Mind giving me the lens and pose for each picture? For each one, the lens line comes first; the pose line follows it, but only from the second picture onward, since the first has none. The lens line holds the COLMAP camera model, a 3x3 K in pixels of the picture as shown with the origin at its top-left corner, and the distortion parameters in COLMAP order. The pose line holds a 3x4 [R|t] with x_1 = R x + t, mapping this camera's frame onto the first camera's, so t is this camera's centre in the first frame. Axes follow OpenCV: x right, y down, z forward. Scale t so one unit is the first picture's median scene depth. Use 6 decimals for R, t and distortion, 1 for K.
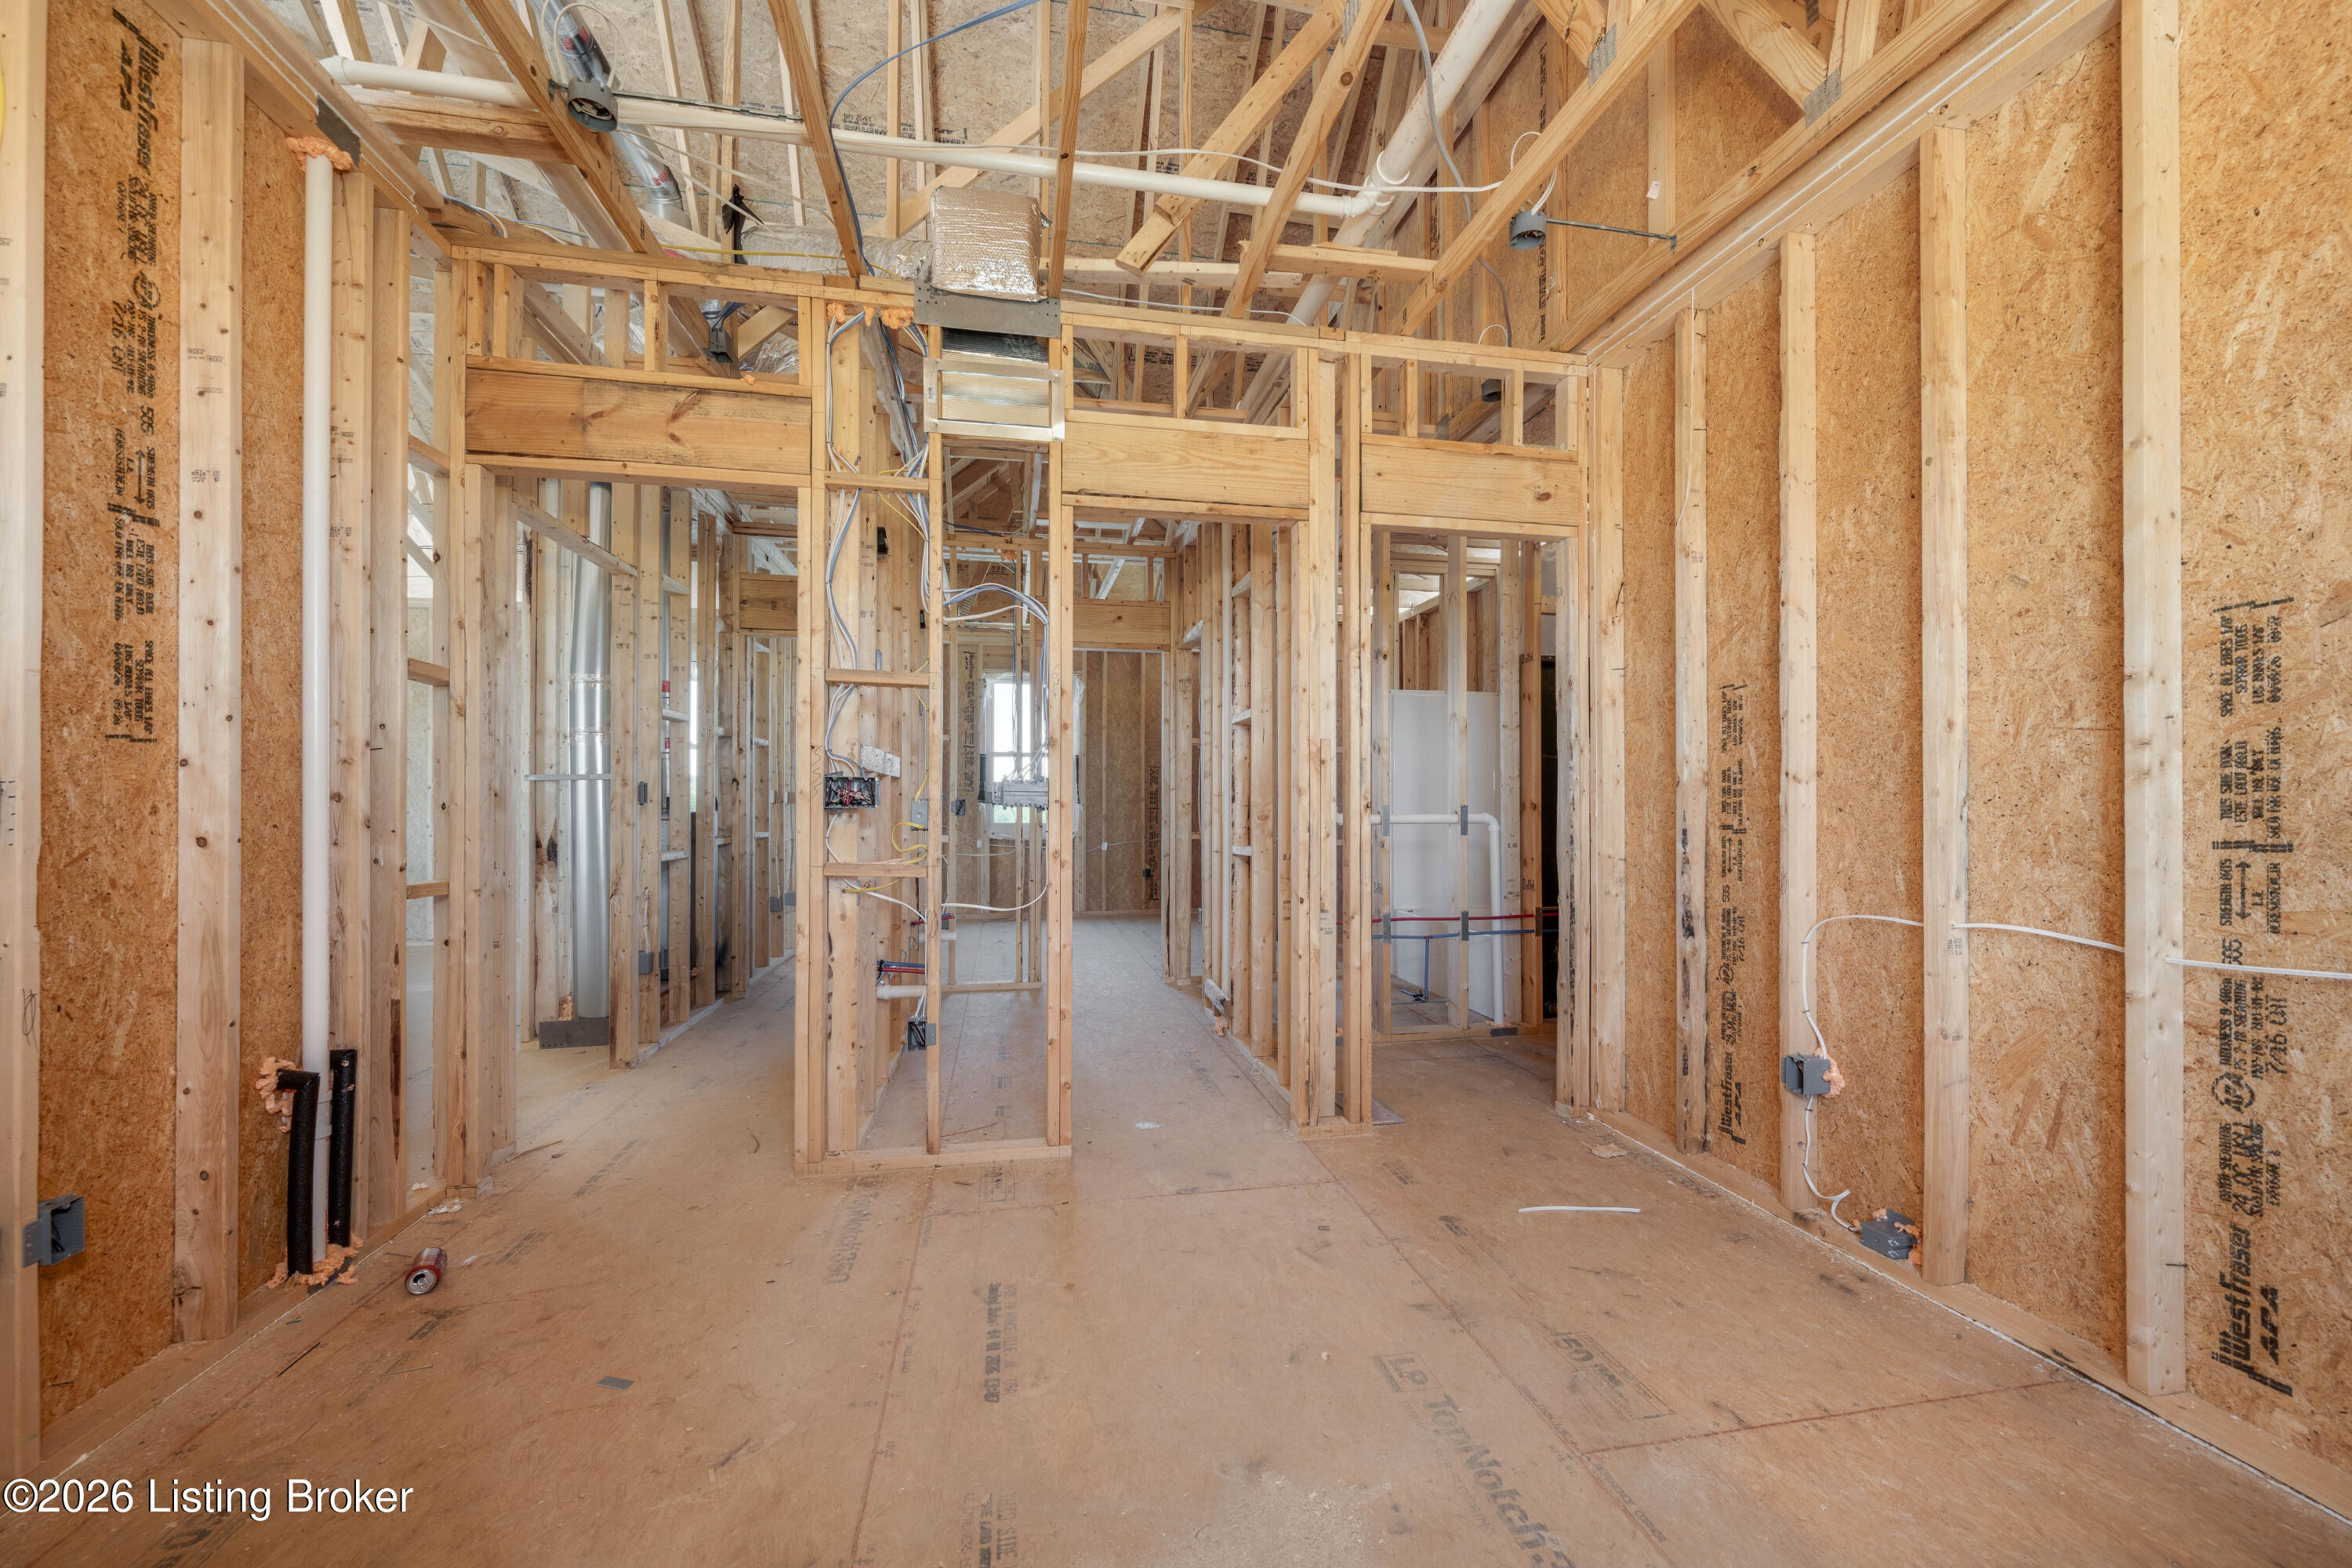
lens RADIAL K [[939.6, 0, 1195.2], [0, 939.6, 800.5], [0, 0, 1]] dist [-0.000588, -0.000181]
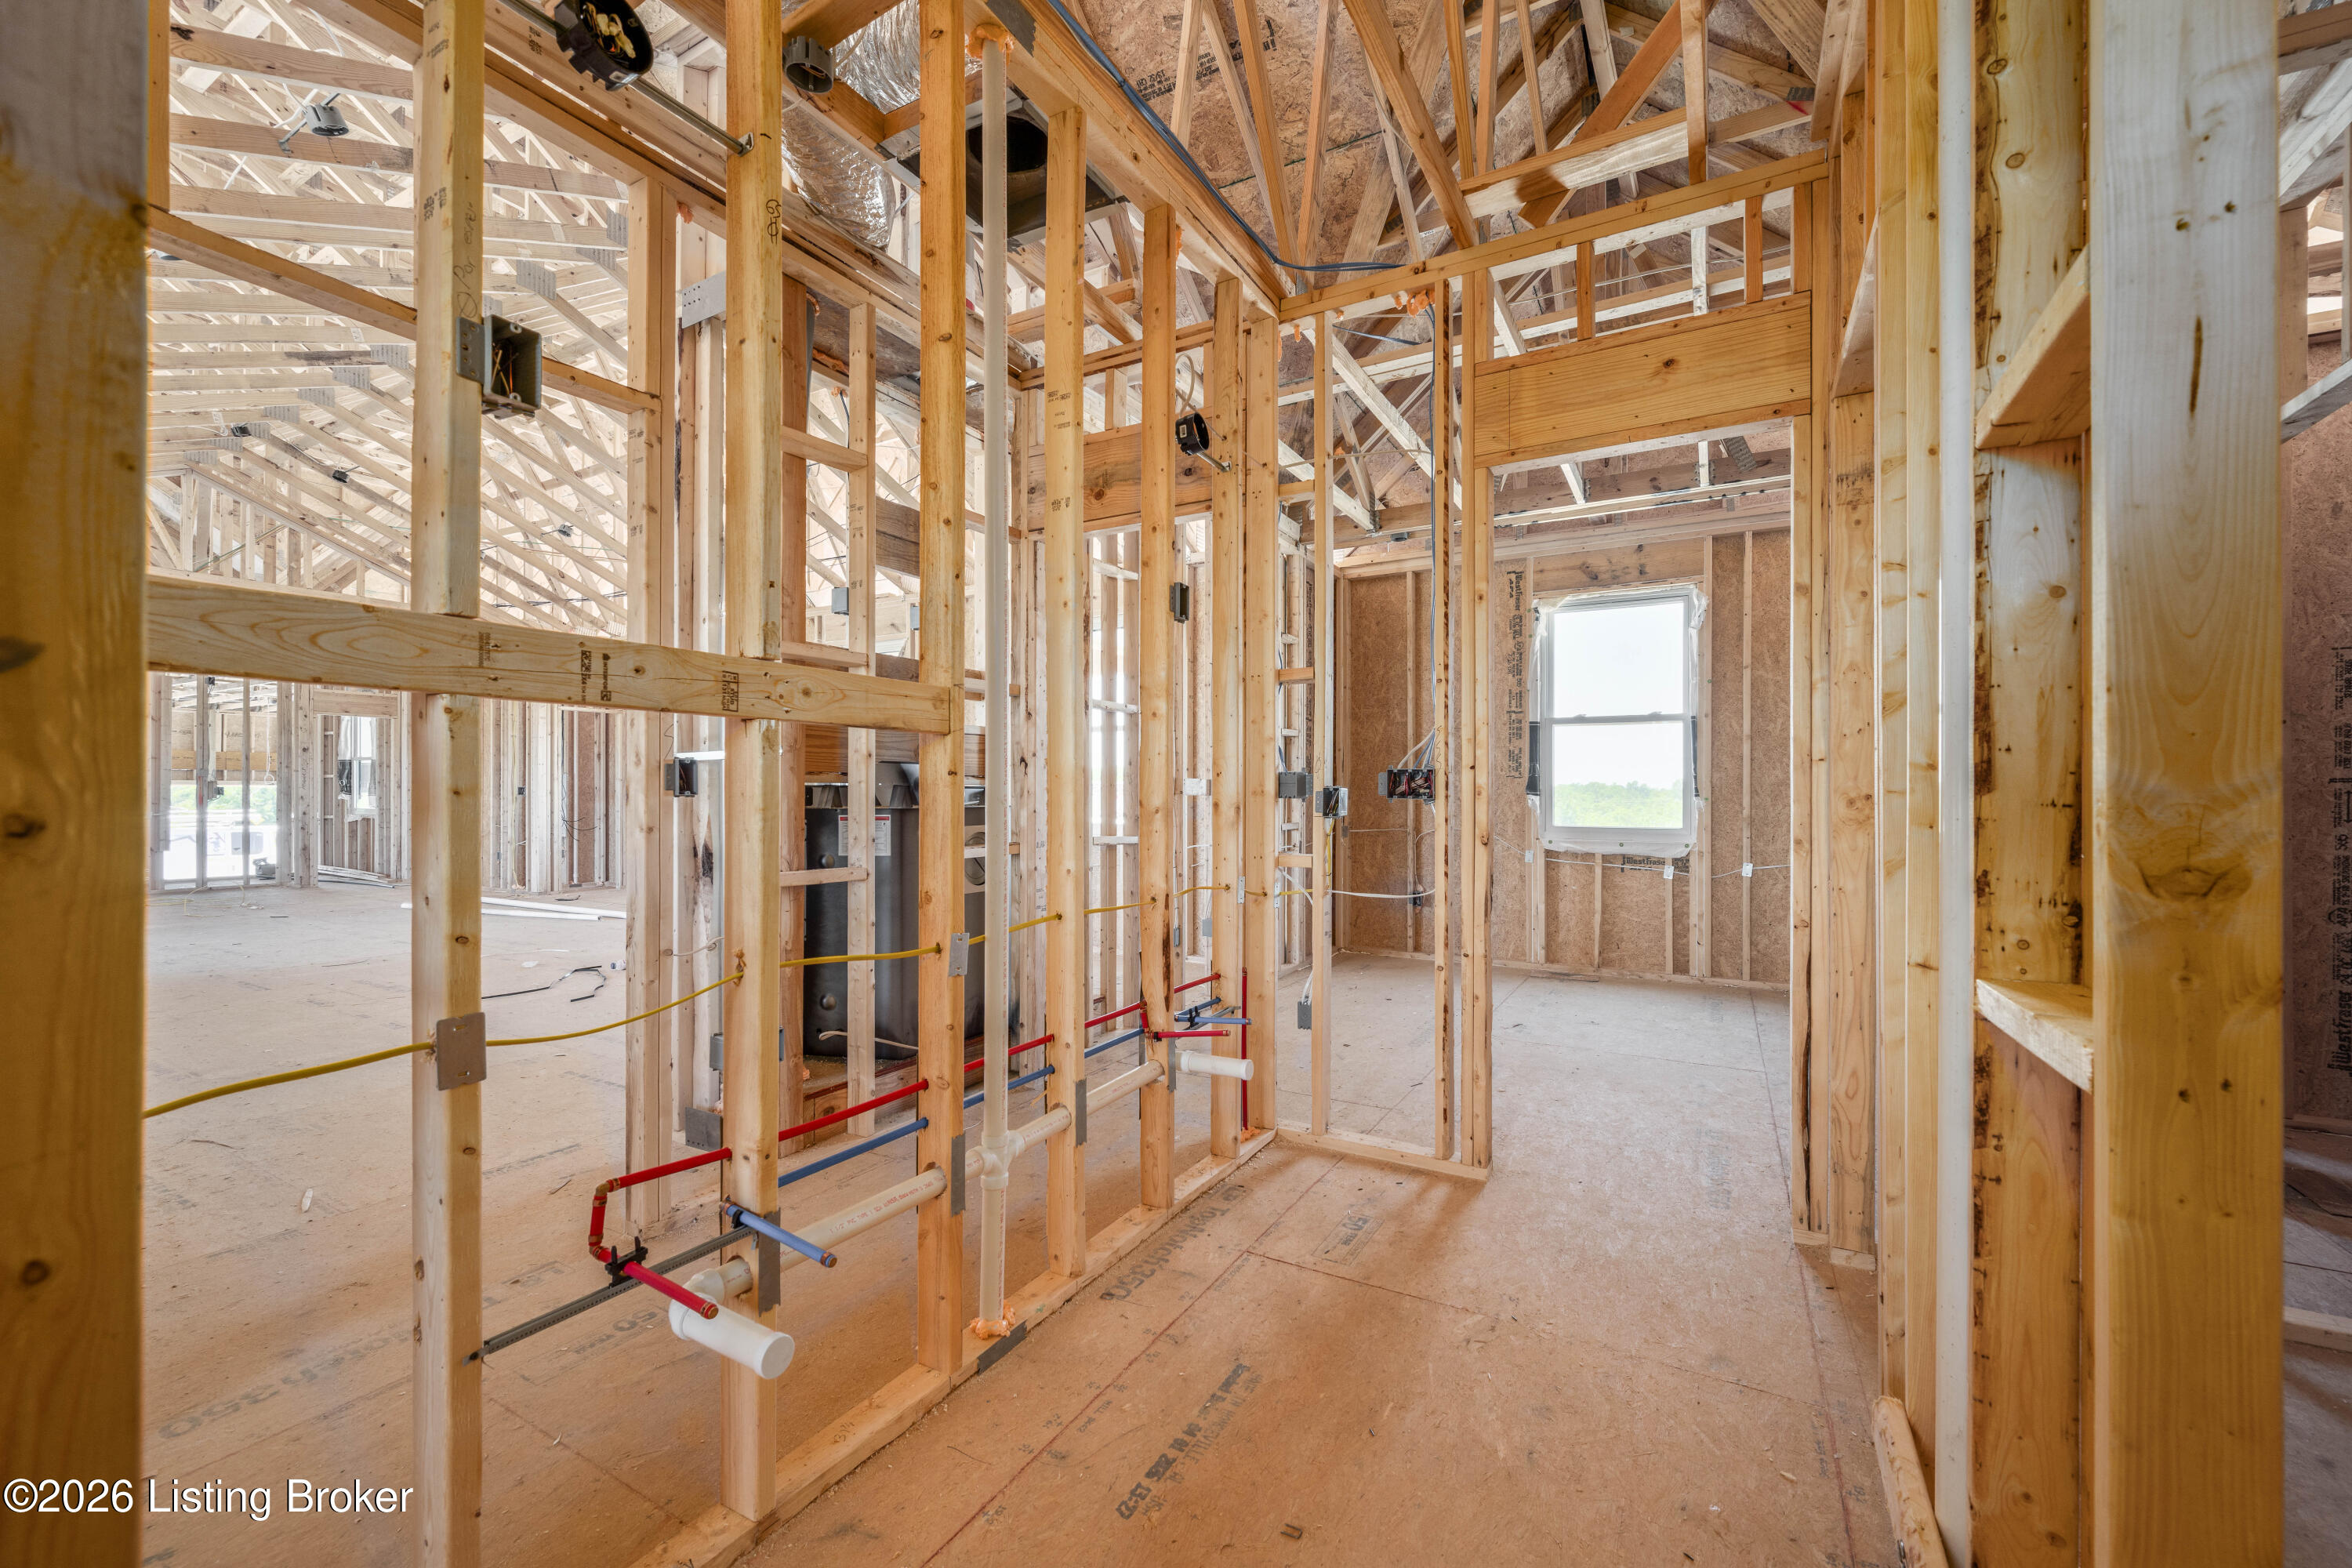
lens RADIAL K [[939.6, 0, 1217.3], [0, 939.6, 795.2], [0, 0, 1]] dist [-0.000588, -0.000181]
pose [[0.774380, -0.002661, -0.632715, 0.019735], [0.003957, 0.999992, 0.000637, 0.000812], [0.632708, -0.002997, 0.774385, 0.346174]]
